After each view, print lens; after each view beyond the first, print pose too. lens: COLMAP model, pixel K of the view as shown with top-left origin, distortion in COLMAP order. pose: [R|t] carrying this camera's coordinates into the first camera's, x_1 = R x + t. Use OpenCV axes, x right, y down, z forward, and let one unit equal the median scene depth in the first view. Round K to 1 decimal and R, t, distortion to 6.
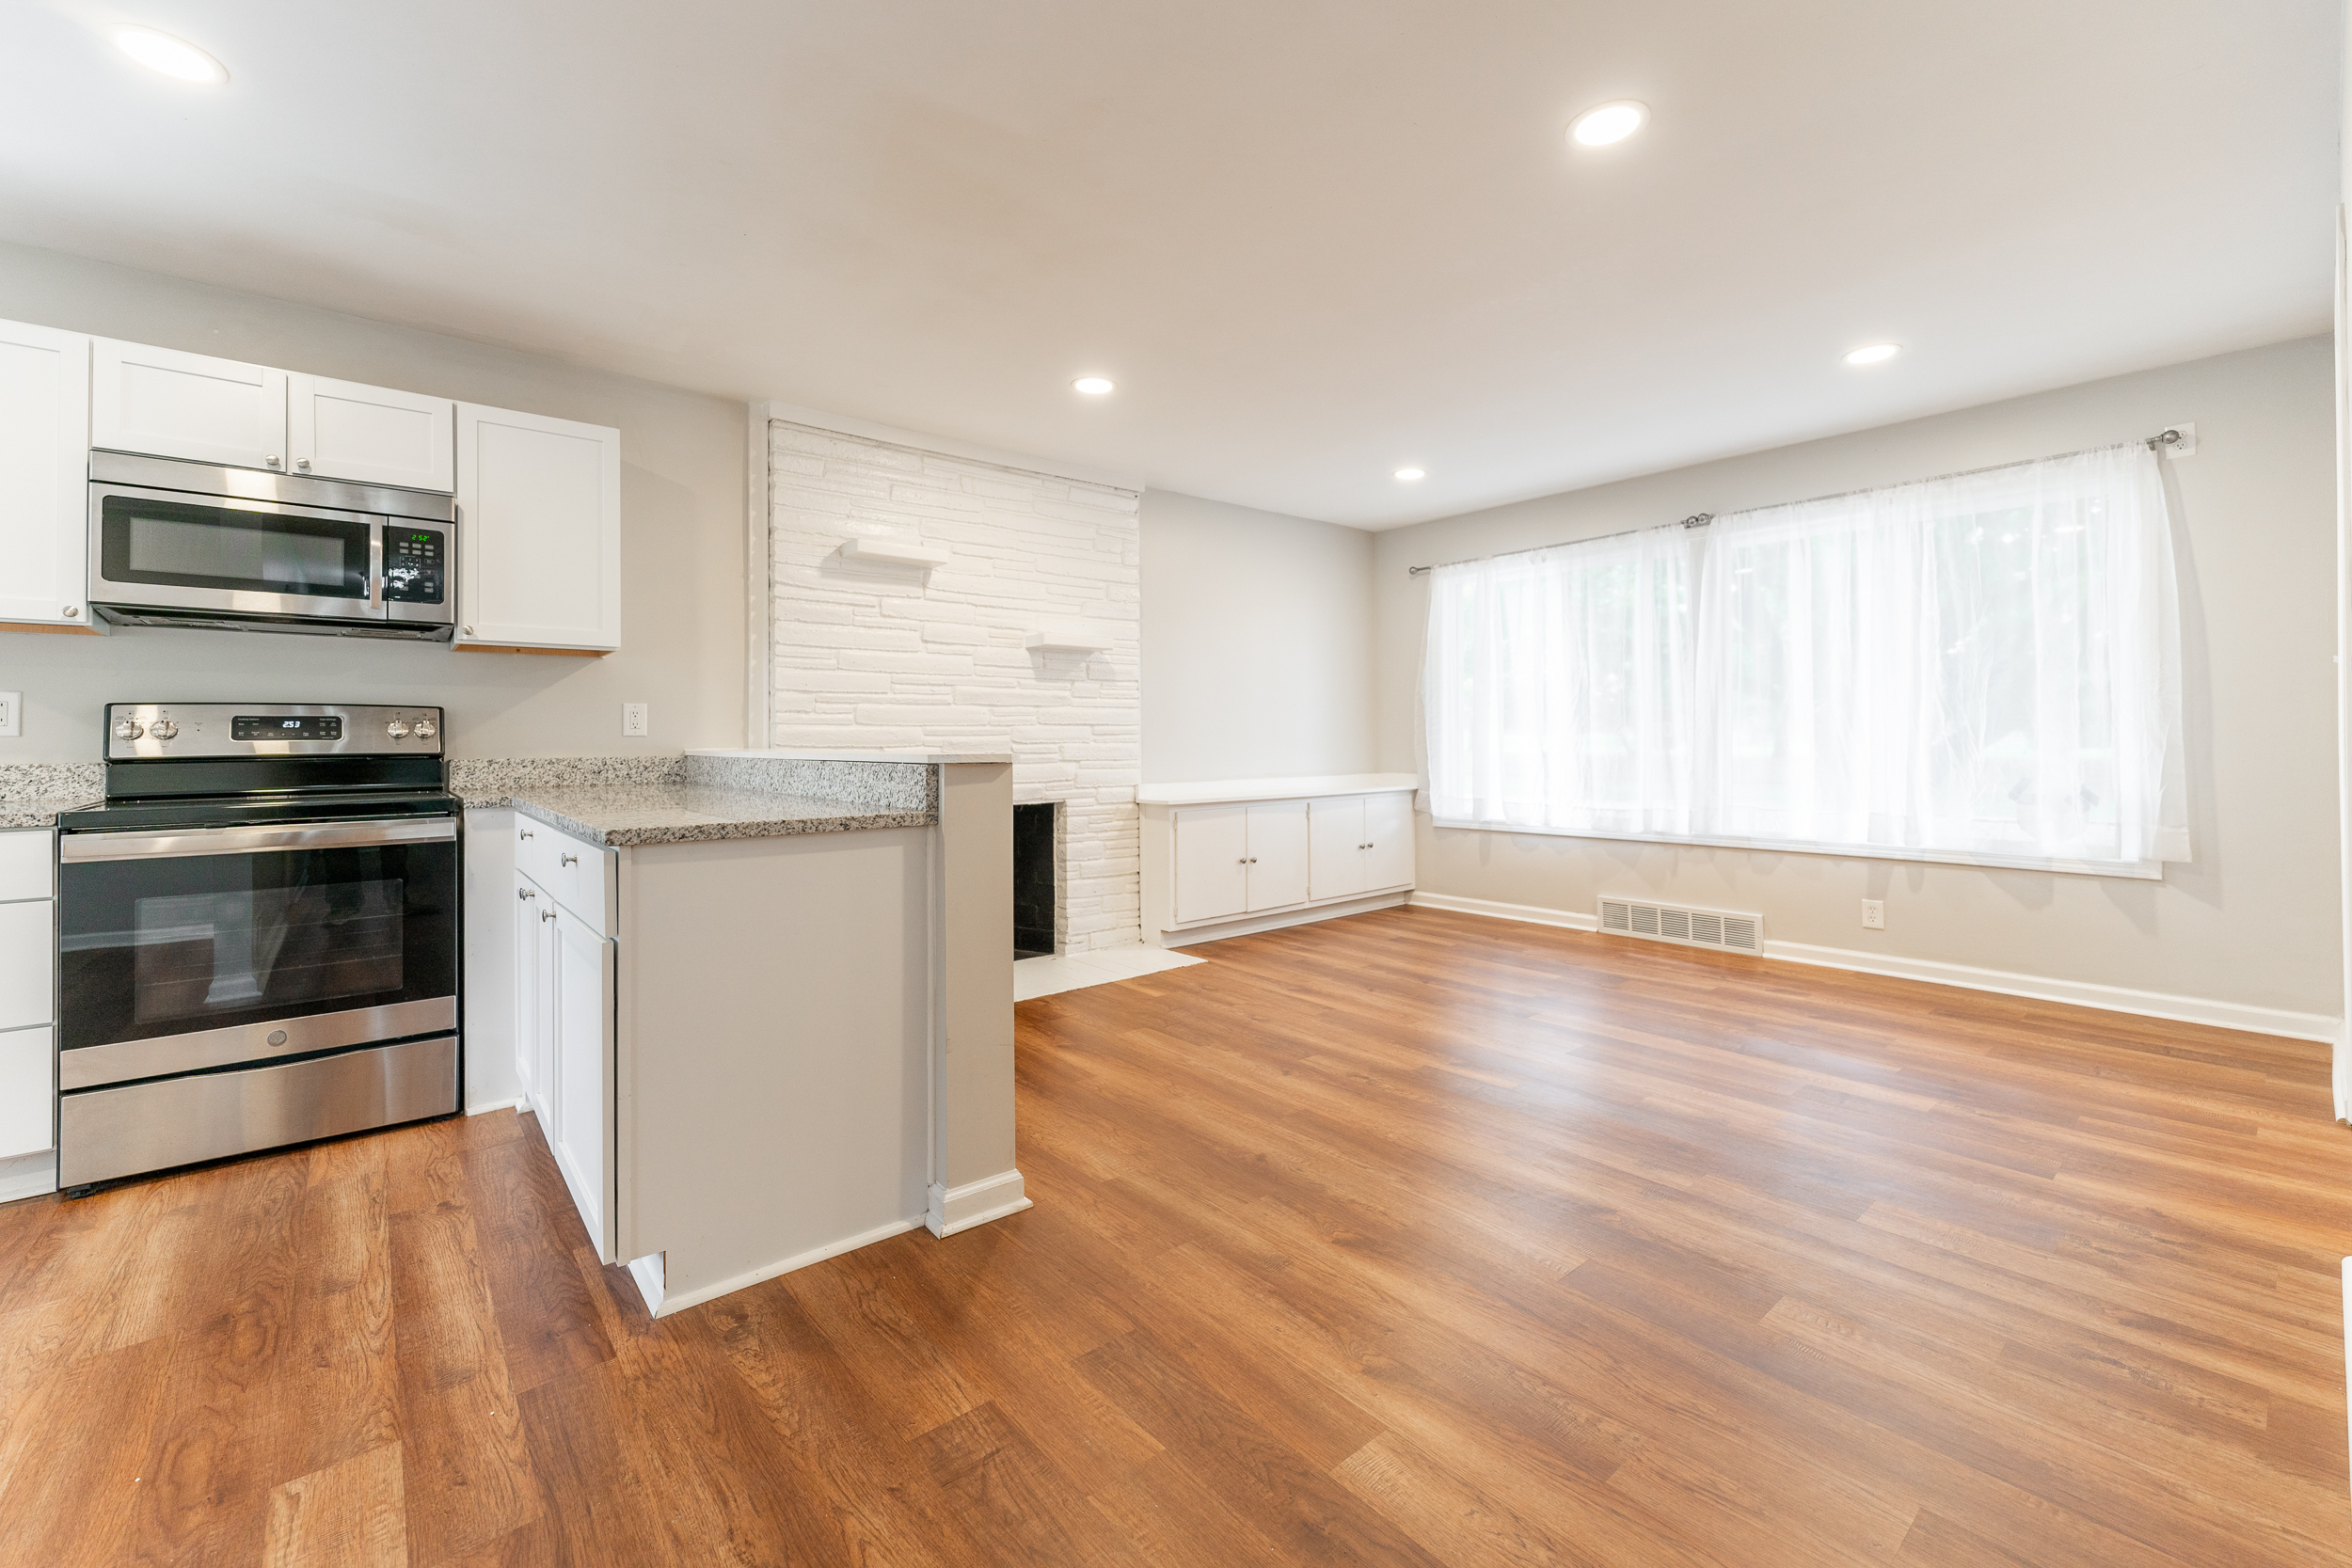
lens RADIAL K [[944.4, 0, 1180.2], [0, 944.4, 718.6], [0, 0, 1]] dist [-0.001791, -0.000338]
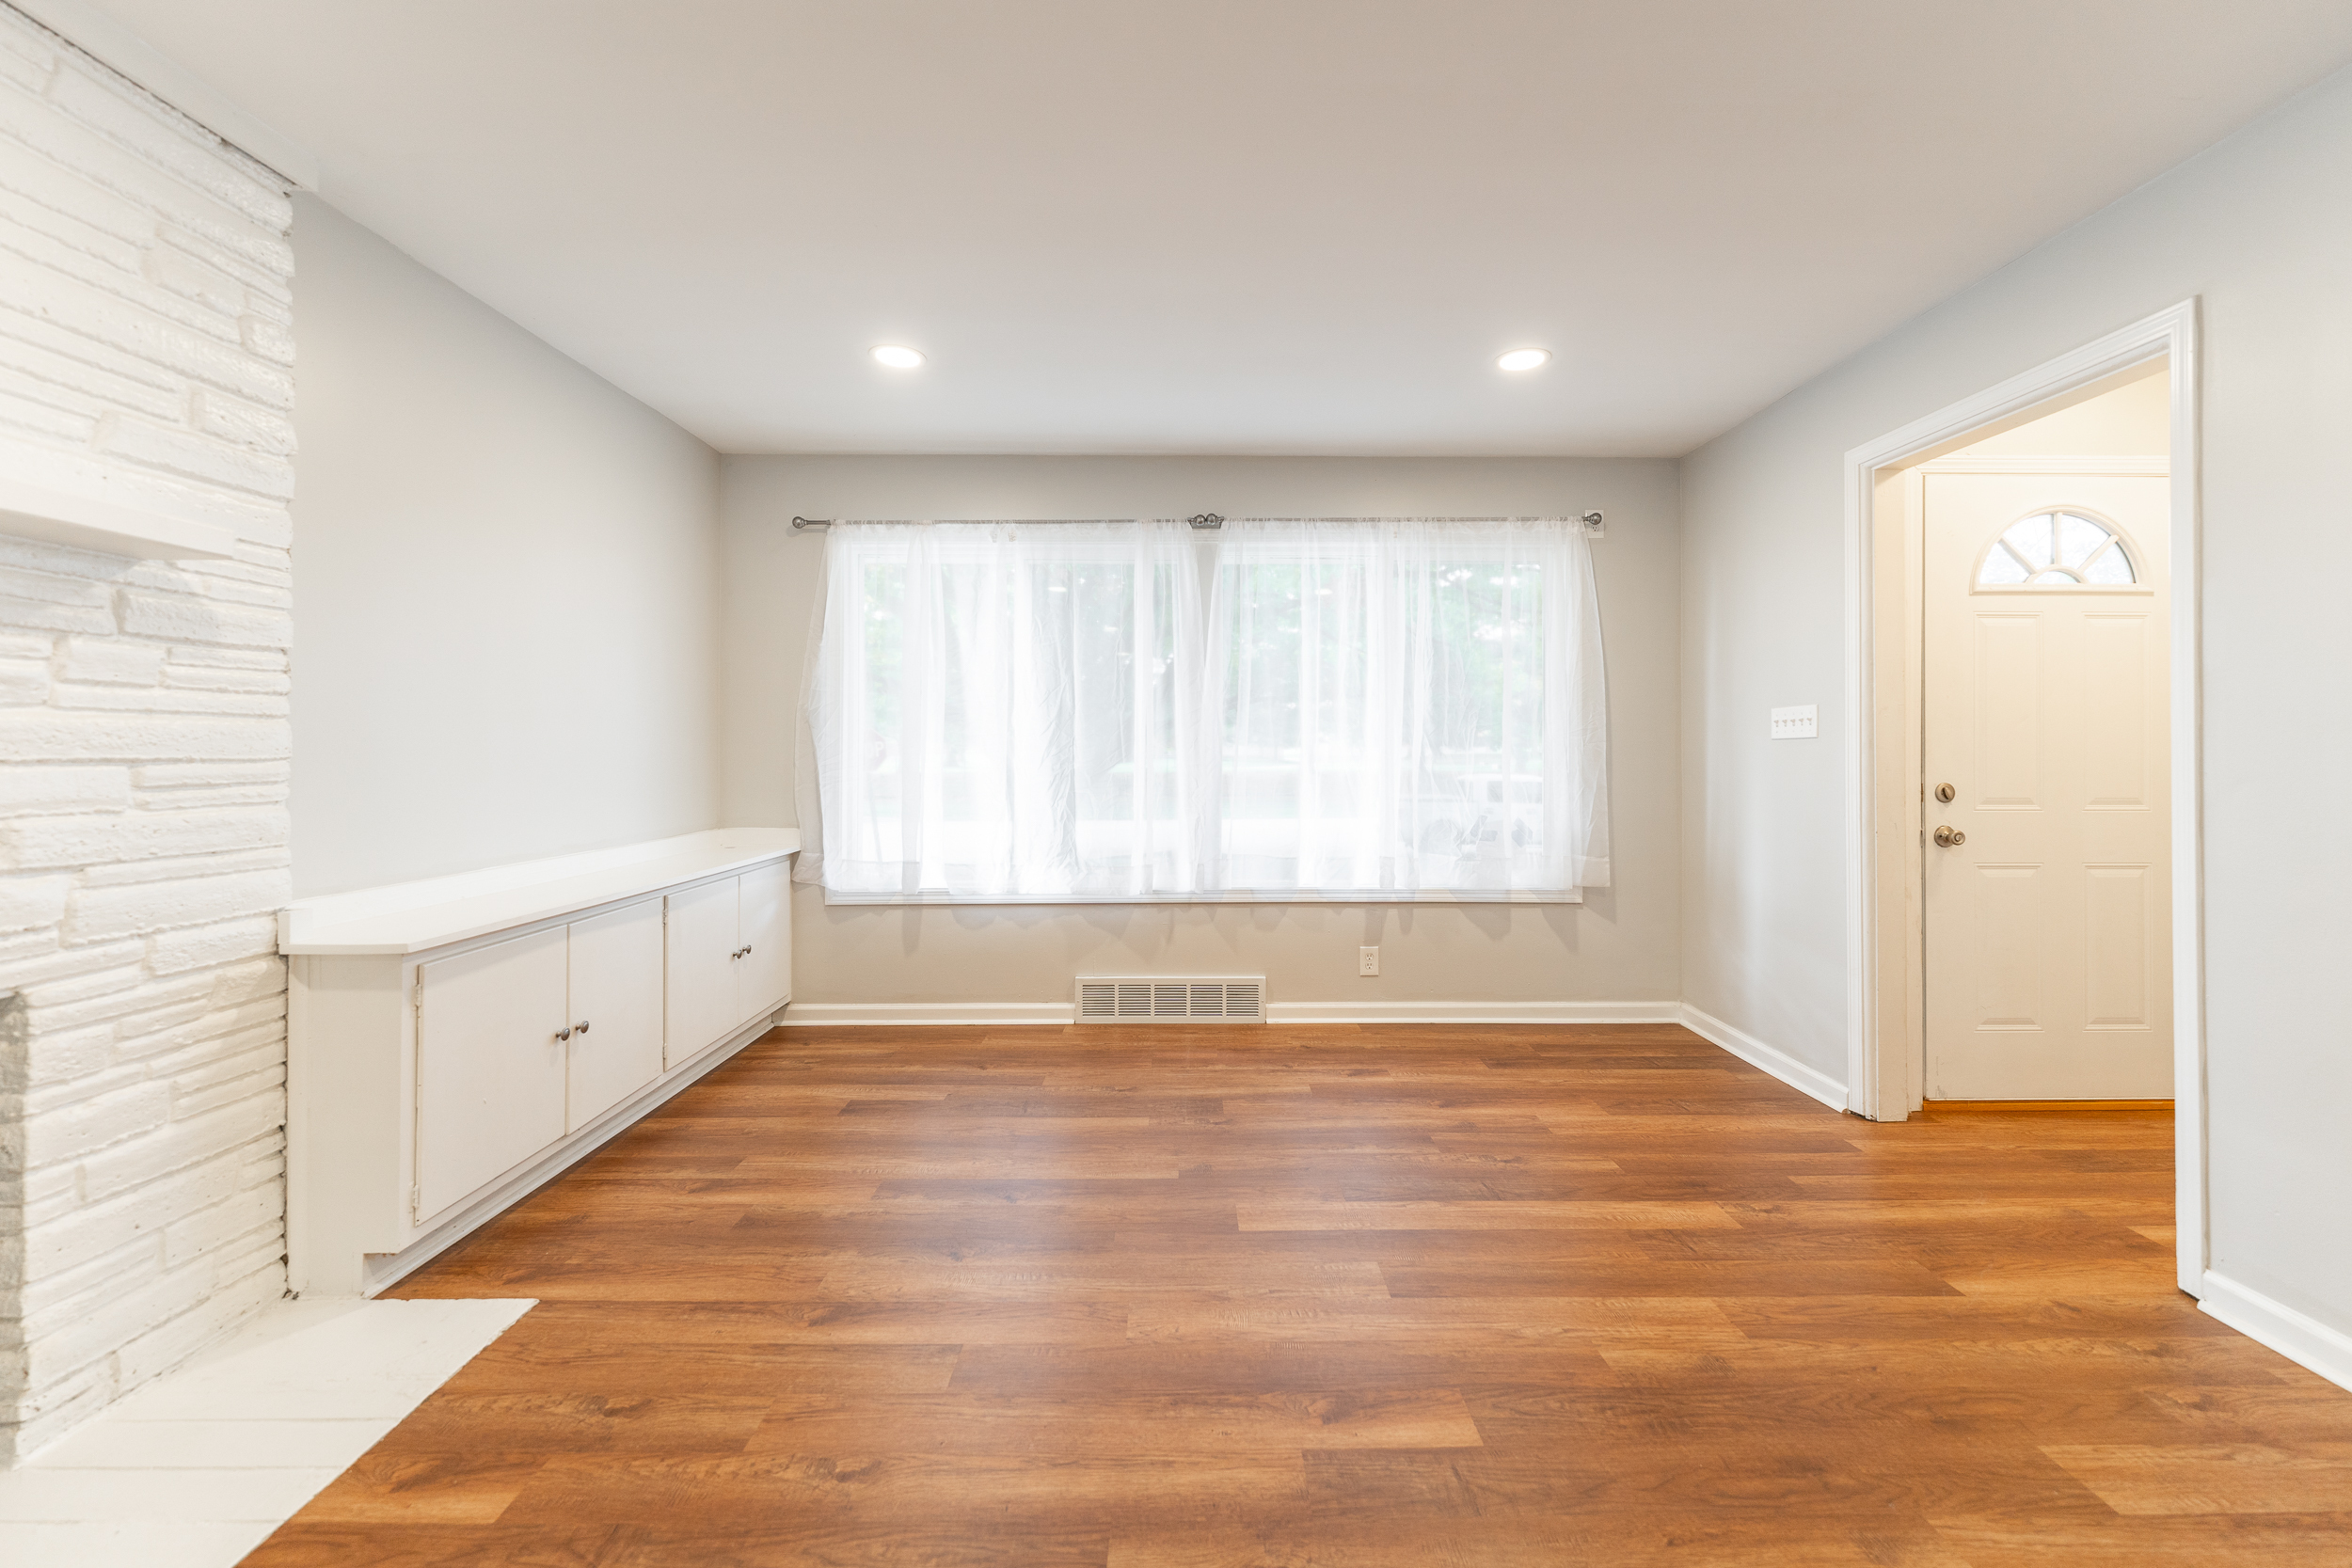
lens RADIAL K [[946.9, 0, 1188.7], [0, 946.9, 745.4], [0, 0, 1]] dist [0.001142, -0.000422]
pose [[0.639064, 0.012919, 0.769045, -0.118101], [-0.021723, 0.999763, 0.001257, -0.009033], [-0.768847, -0.017509, 0.639194, 0.480206]]
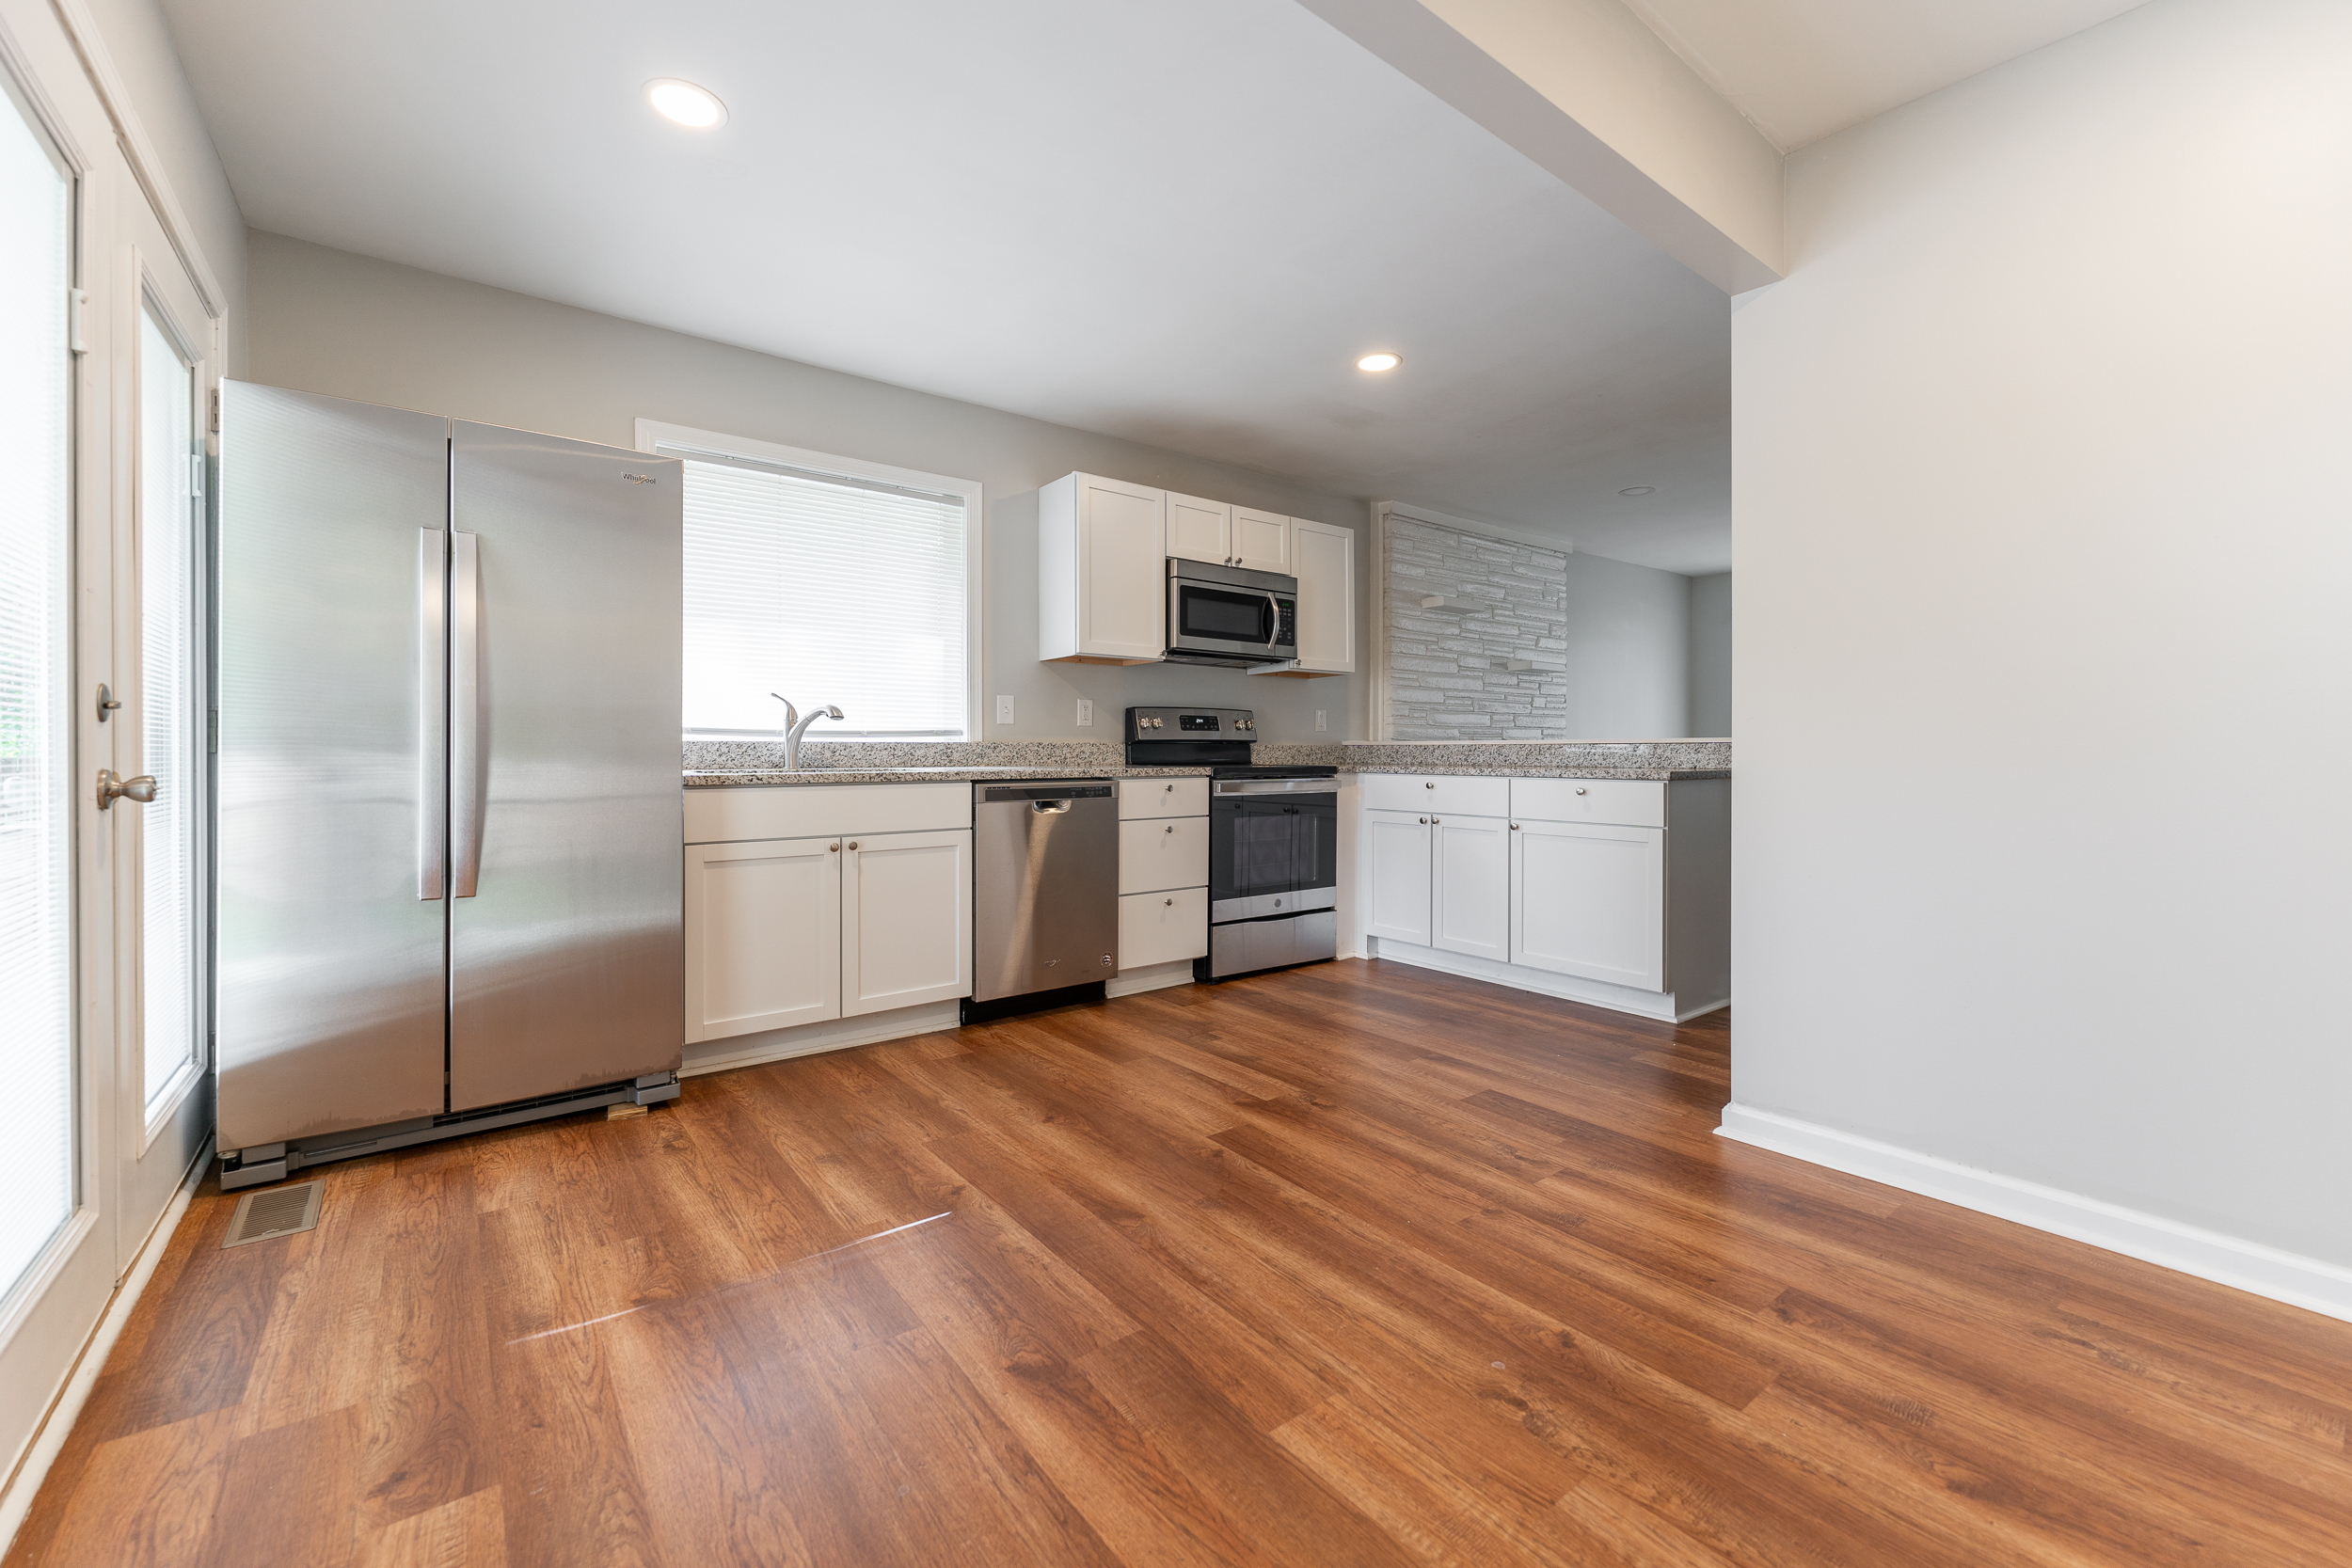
lens RADIAL K [[957.8, 0, 1174.5], [0, 957.8, 734.4], [0, 0, 1]] dist [0.000548, -0.000047]
pose [[0.998940, 0.027537, -0.036889, -0.567646], [-0.026698, 0.999378, 0.023040, -0.004571], [0.037501, -0.022031, 0.999054, -0.384220]]
